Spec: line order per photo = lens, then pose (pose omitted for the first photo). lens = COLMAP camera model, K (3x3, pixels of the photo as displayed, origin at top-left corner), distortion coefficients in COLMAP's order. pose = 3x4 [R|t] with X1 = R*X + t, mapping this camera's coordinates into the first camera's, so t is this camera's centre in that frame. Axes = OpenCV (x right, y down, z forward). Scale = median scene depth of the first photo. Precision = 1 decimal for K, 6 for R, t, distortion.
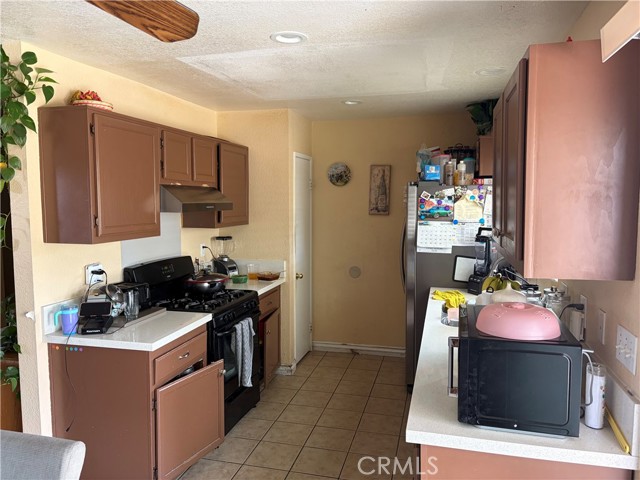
lens RADIAL K [[490.4, 0, 318.4], [0, 490.4, 236.8], [0, 0, 1]] dist [0.054065, -0.014623]
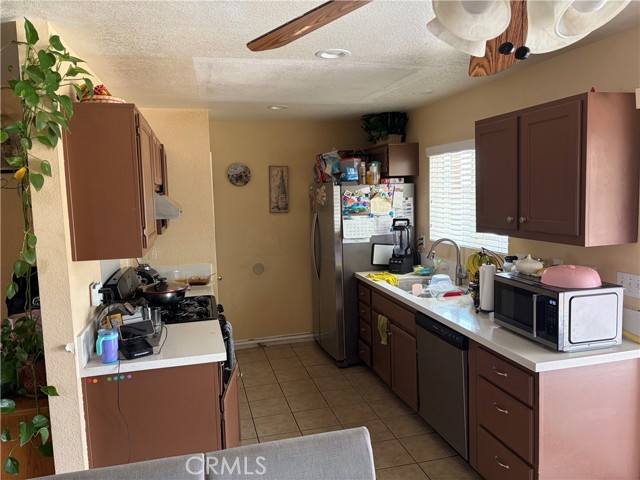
lens RADIAL K [[490.4, 0, 322.5], [0, 490.4, 237.6], [0, 0, 1]] dist [0.054065, -0.014623]
pose [[0.866950, -0.070741, 0.493349, -0.405884], [0.066992, 0.997433, 0.025297, -0.014623], [-0.493872, 0.011120, 0.869464, 0.034689]]
